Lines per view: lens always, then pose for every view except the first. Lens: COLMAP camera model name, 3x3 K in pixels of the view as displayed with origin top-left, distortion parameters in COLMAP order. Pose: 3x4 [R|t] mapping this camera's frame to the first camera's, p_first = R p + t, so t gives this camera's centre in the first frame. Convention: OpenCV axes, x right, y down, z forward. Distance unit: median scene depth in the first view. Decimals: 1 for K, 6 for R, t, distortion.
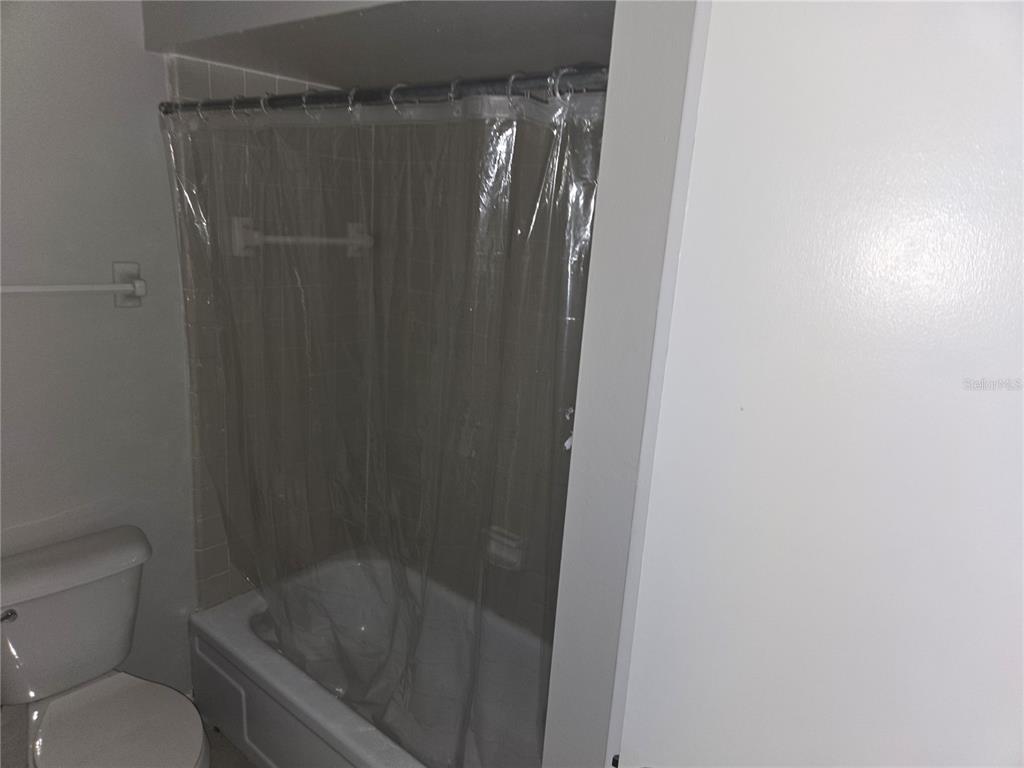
lens RADIAL K [[630.8, 0, 512.0], [0, 630.8, 384.0], [0, 0, 1]] dist [0.029227, 0.000287]
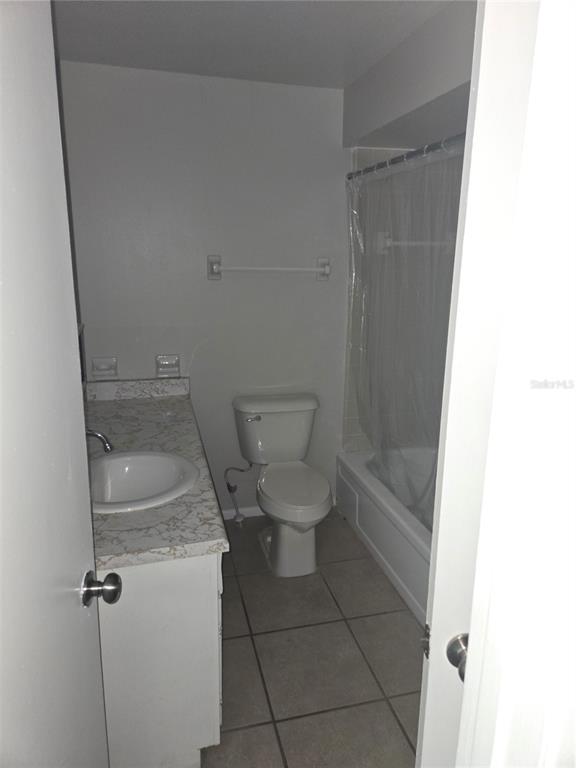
lens RADIAL K [[515.9, 0, 288.0], [0, 515.9, 384.0], [0, 0, 1]] dist [0.029585, -0.000886]
pose [[0.782872, 0.084331, -0.616441, 0.326509], [-0.095108, 0.995348, 0.015381, 0.182899], [0.614871, 0.046588, 0.787251, -0.308806]]
